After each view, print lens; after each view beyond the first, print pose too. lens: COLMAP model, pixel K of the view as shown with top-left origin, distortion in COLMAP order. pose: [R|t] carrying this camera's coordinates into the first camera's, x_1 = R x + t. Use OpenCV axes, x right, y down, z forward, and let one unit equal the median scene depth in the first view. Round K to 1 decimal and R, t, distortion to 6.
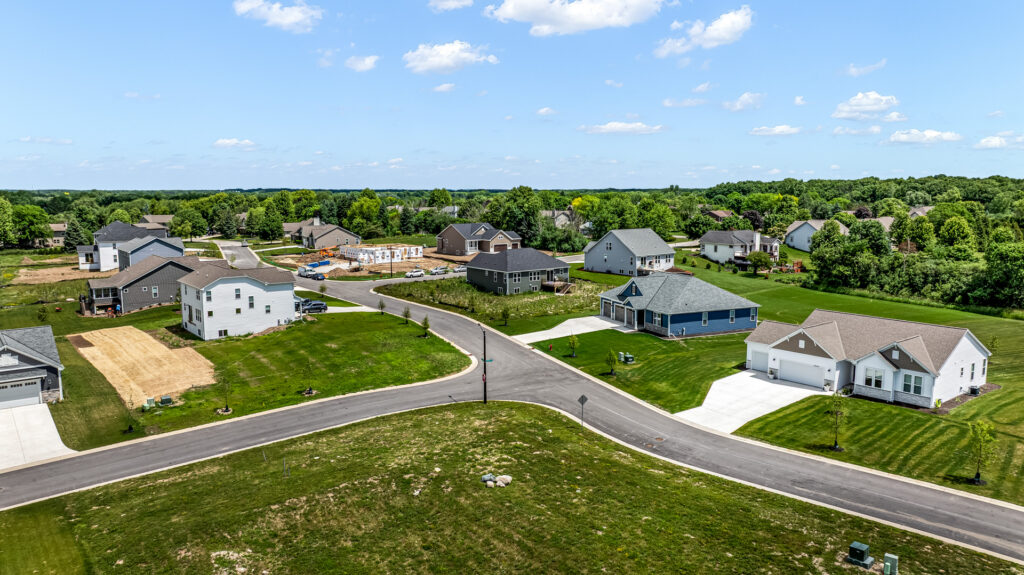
lens RADIAL K [[724.2, 0, 516.6], [0, 724.2, 287.5], [0, 0, 1]] dist [-0.019169, 0.002413]
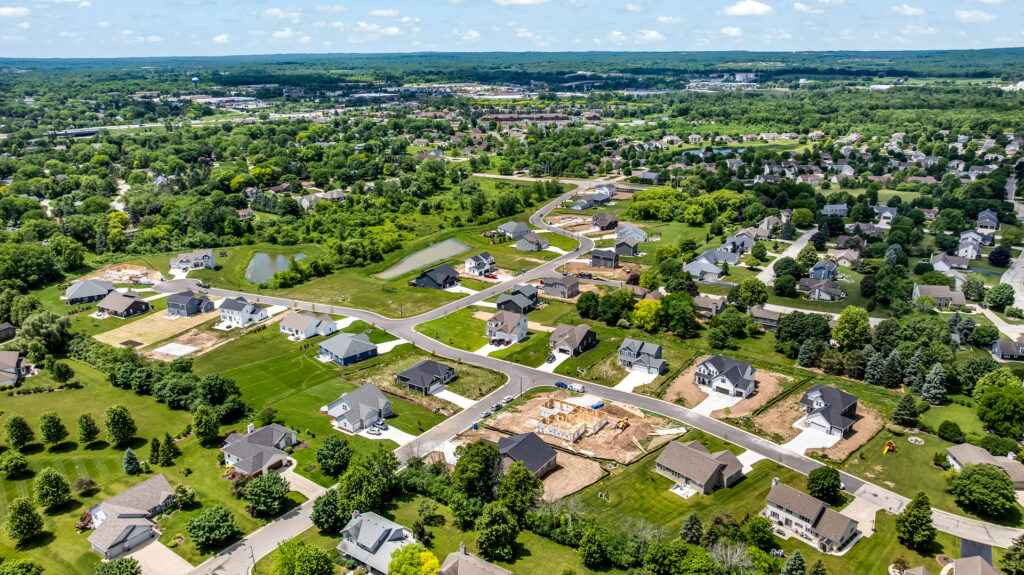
lens RADIAL K [[731.7, 0, 516.6], [0, 731.7, 265.7], [0, 0, 1]] dist [-0.029079, 0.026236]
pose [[-0.951872, 0.092653, -0.292157, 0.239031], [-0.033894, 0.915547, 0.400781, -0.827147], [0.304617, 0.391394, -0.868343, 2.102328]]
